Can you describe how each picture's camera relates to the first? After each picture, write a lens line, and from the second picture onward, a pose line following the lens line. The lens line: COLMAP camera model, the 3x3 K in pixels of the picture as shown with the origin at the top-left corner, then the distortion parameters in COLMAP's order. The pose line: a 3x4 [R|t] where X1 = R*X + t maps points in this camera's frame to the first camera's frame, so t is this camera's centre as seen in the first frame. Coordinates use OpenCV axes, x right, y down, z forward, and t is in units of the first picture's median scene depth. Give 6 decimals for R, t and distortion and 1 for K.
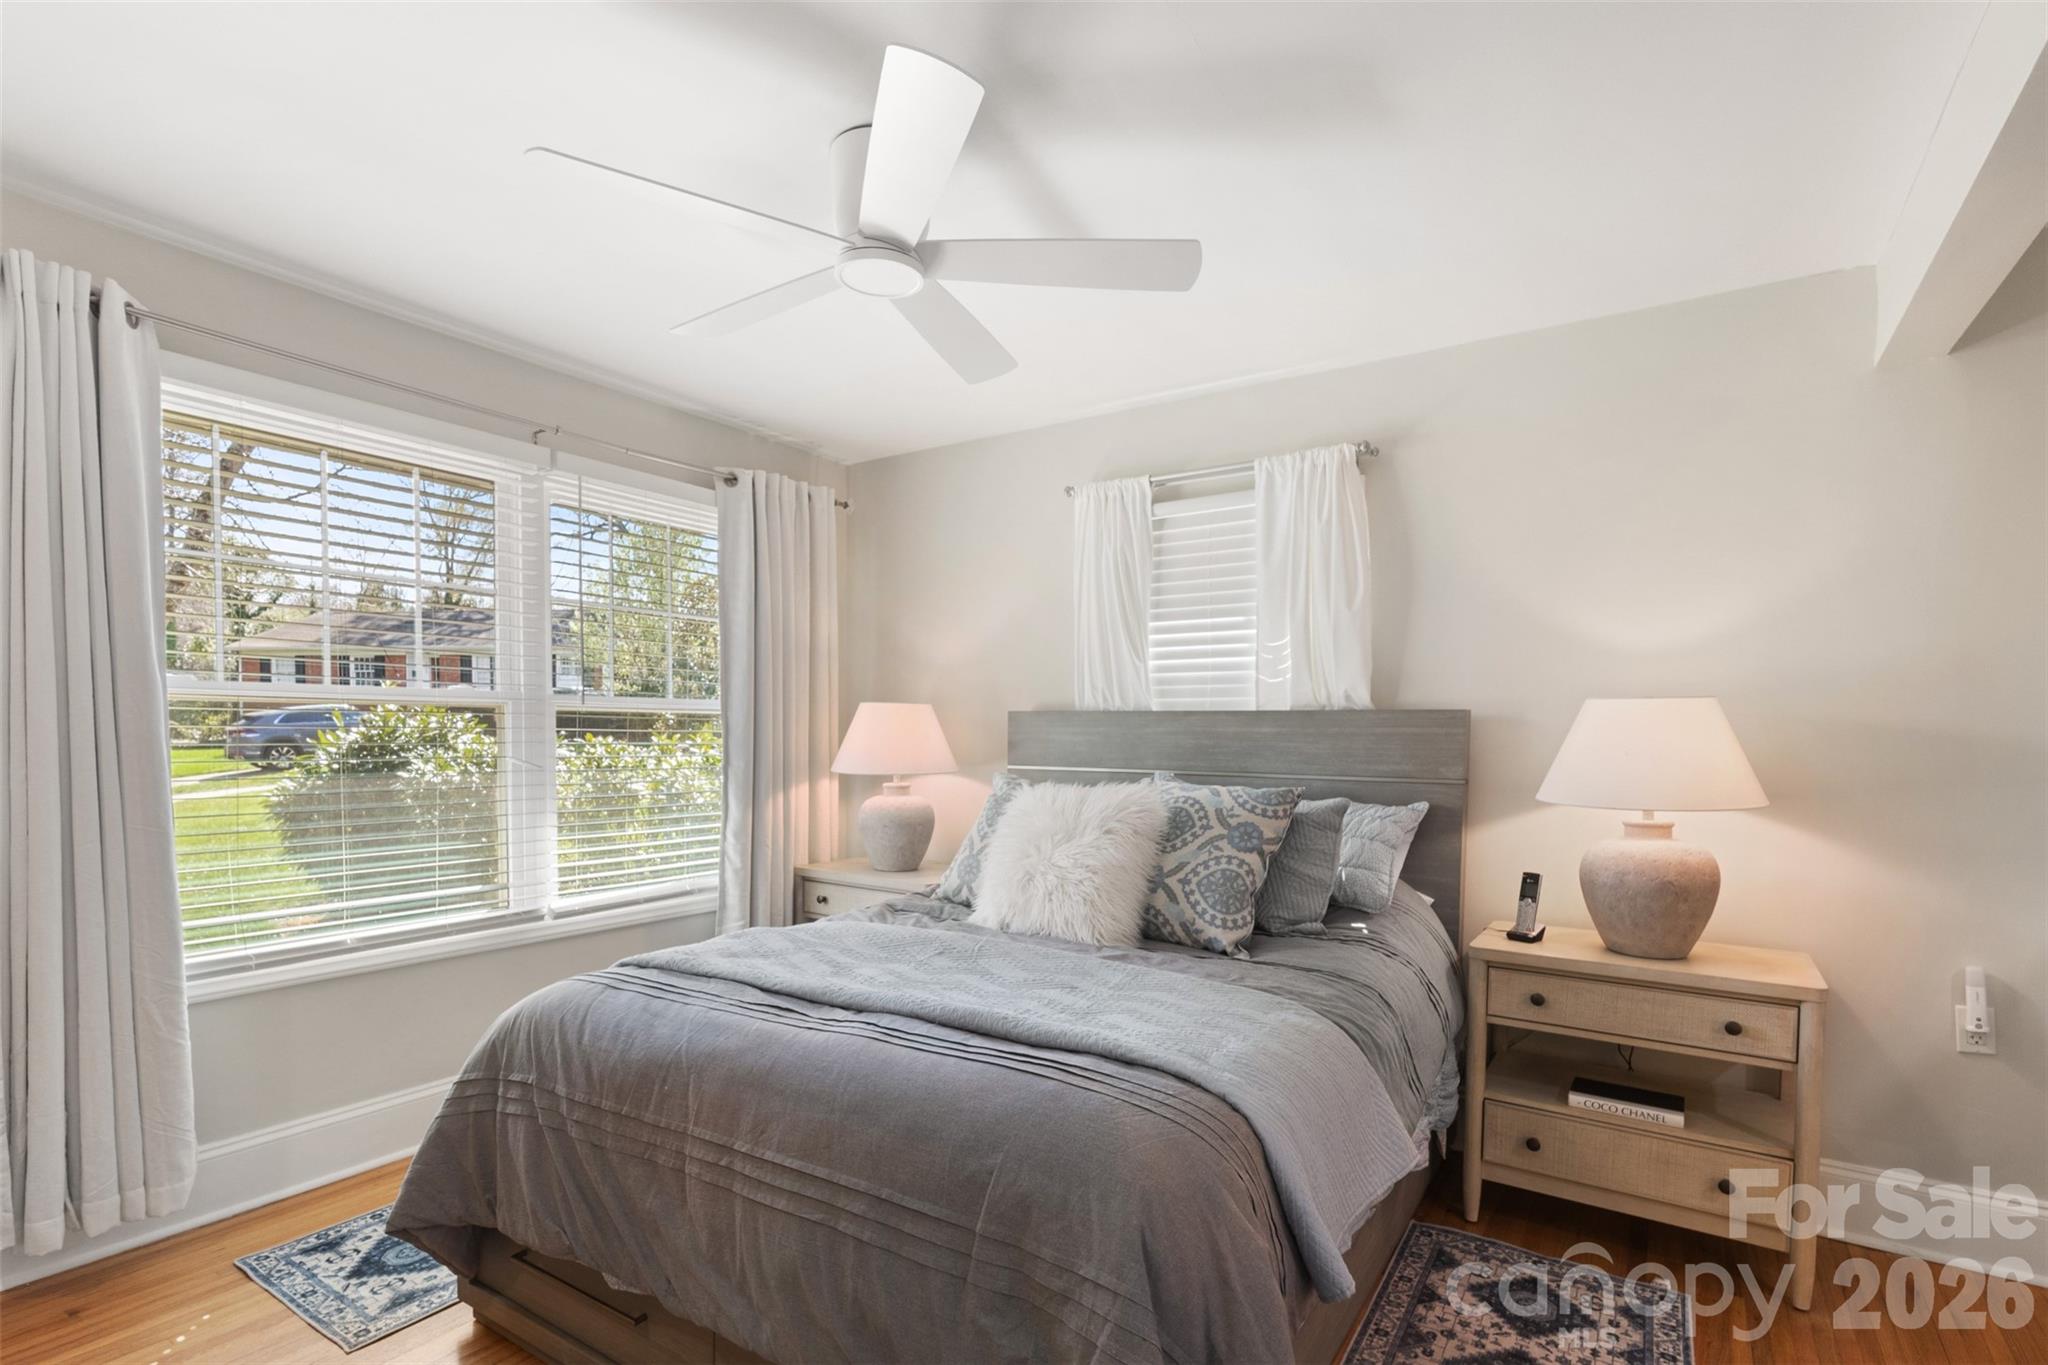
lens RADIAL K [[990.0, 0, 1023.7], [0, 990.0, 768.4], [0, 0, 1]] dist [0.002335, 0.000298]
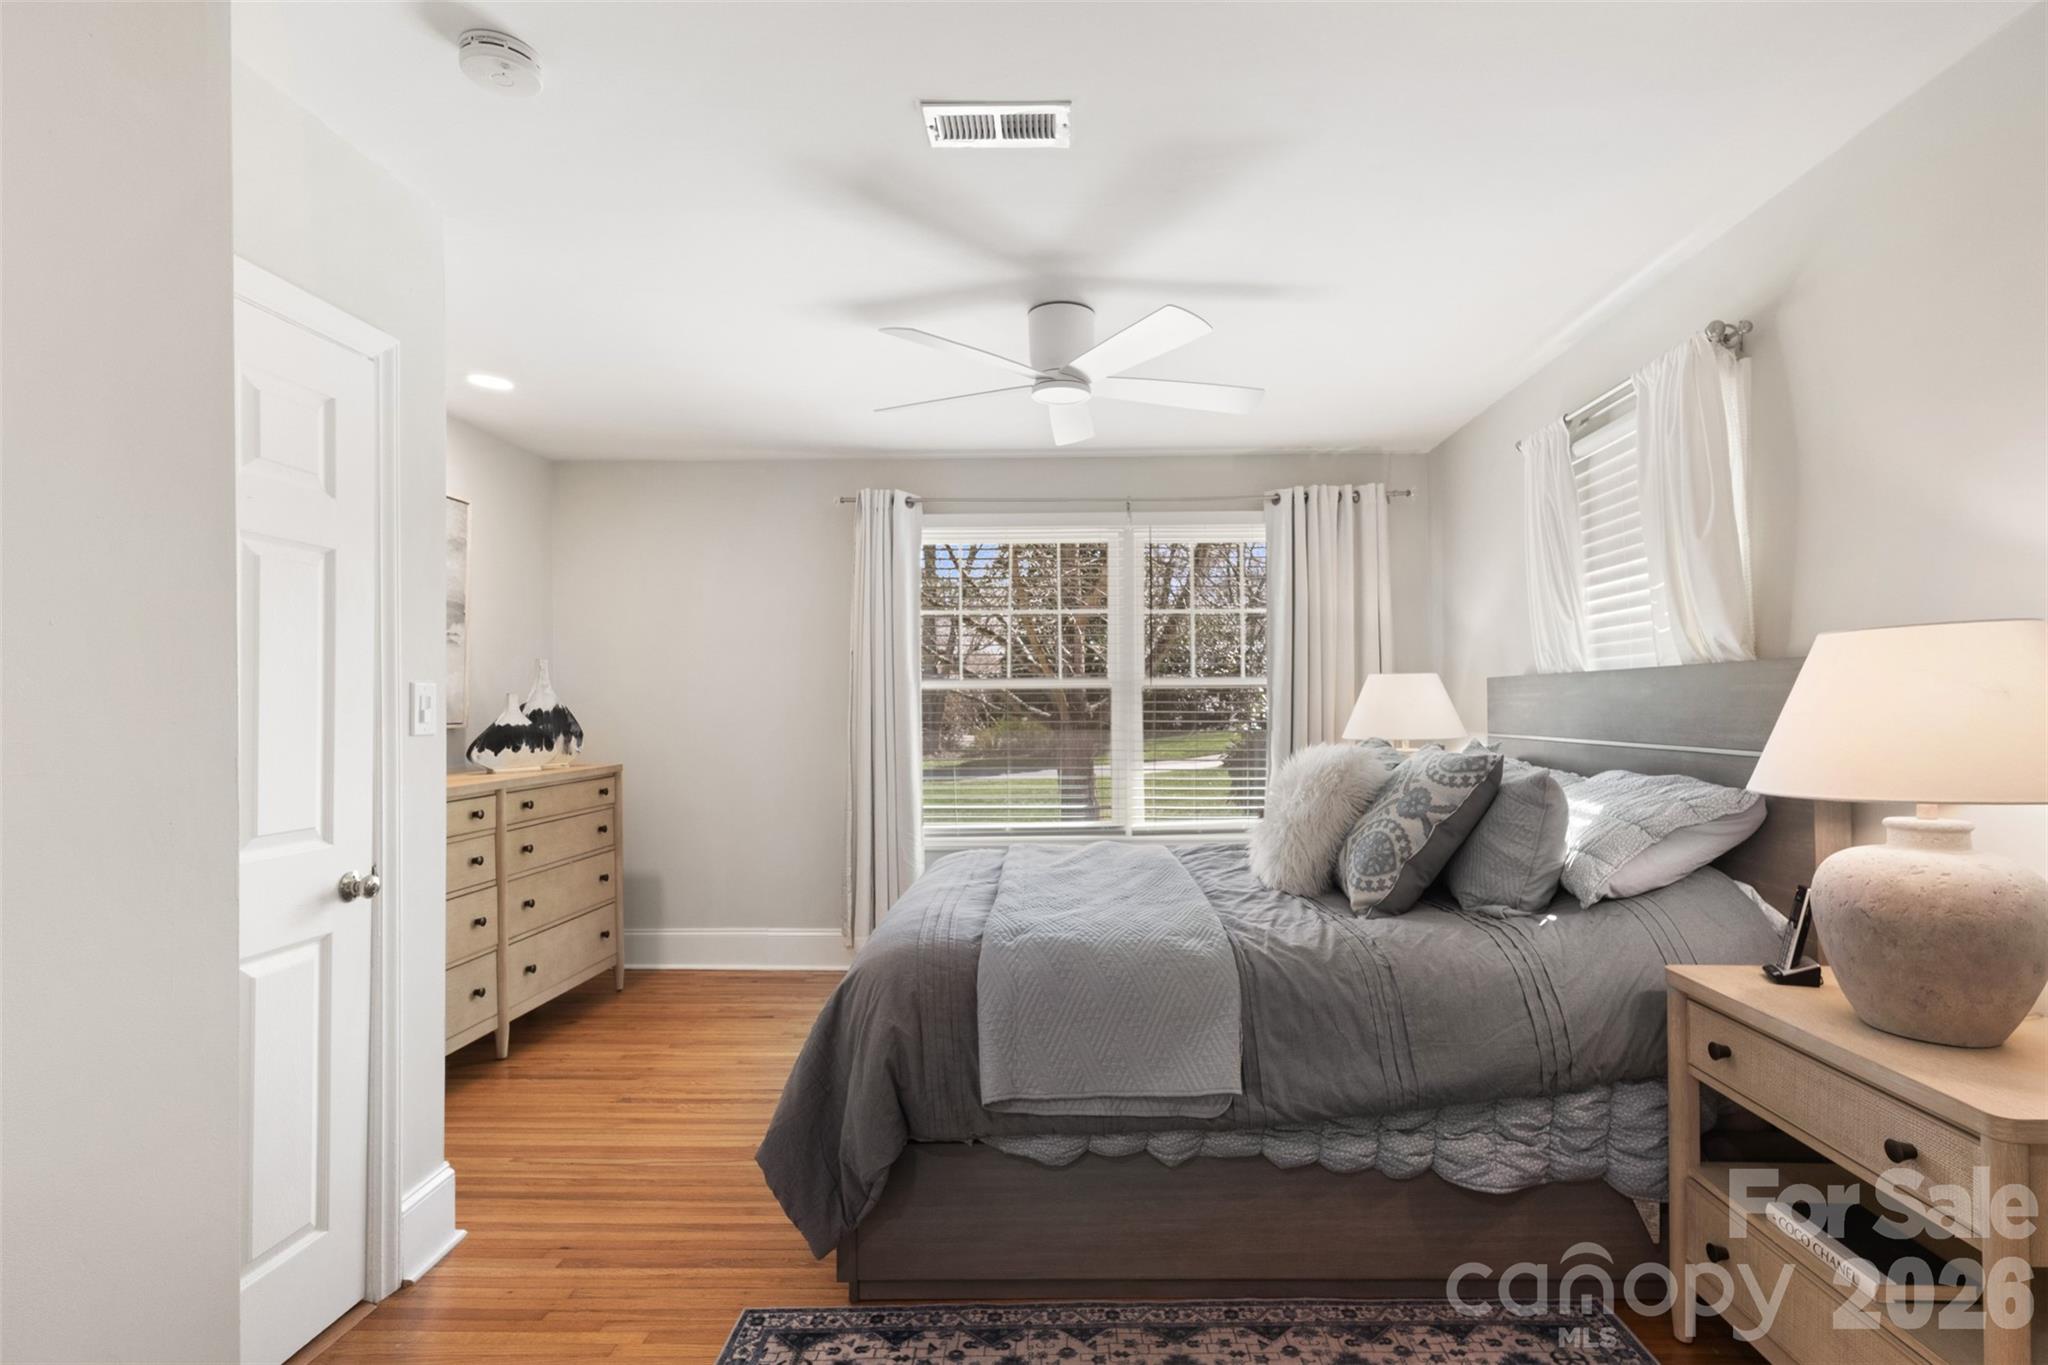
lens RADIAL K [[950.5, 0, 1024.0], [0, 950.5, 682.5], [0, 0, 1]] dist [-0.000497, -0.000108]
pose [[0.529560, -0.032245, -0.847659, 0.792666], [-0.021684, 0.998436, -0.051528, 0.007572], [0.847995, 0.045668, 0.528032, 0.169267]]
